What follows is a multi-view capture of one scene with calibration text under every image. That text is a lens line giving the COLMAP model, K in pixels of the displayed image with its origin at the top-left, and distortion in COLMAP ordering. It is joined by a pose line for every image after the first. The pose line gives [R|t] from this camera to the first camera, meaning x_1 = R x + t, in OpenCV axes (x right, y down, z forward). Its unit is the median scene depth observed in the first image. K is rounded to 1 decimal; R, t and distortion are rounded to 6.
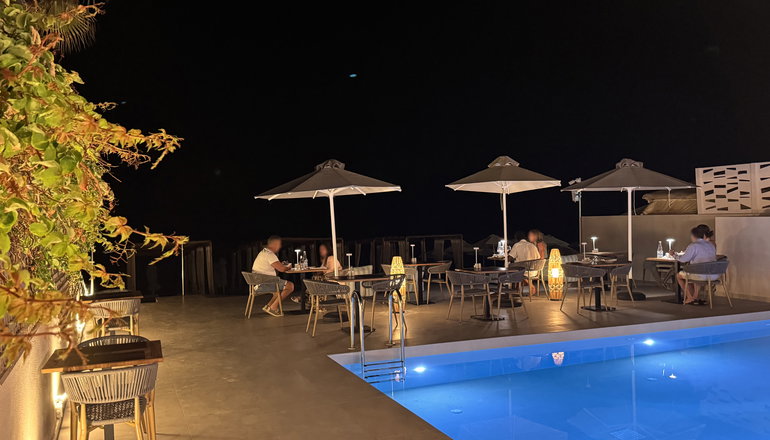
lens RADIAL K [[659.5, 0, 384.4], [0, 659.5, 218.7], [0, 0, 1]] dist [0.093293, -0.000270]
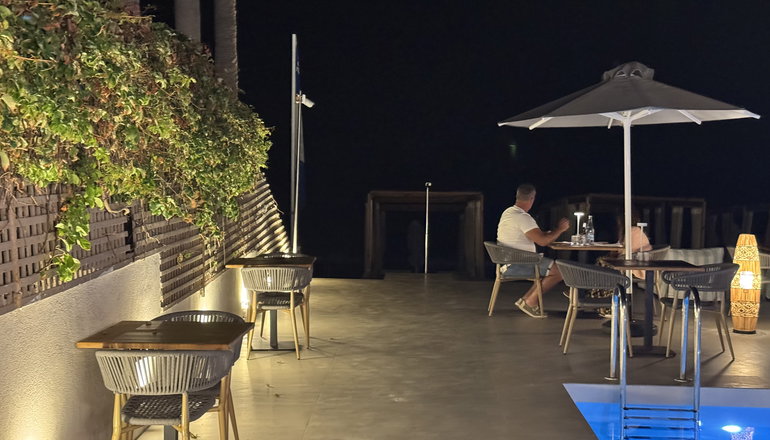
lens RADIAL K [[1103.0, 0, 379.9], [0, 1103.0, 226.0], [0, 0, 1]] dist [0.101355, 0.000000]
pose [[0.912218, 0.061541, -0.405058, 0.123443], [-0.038113, 0.997114, 0.065660, -0.000533], [0.407929, -0.044458, 0.911930, -0.001228]]
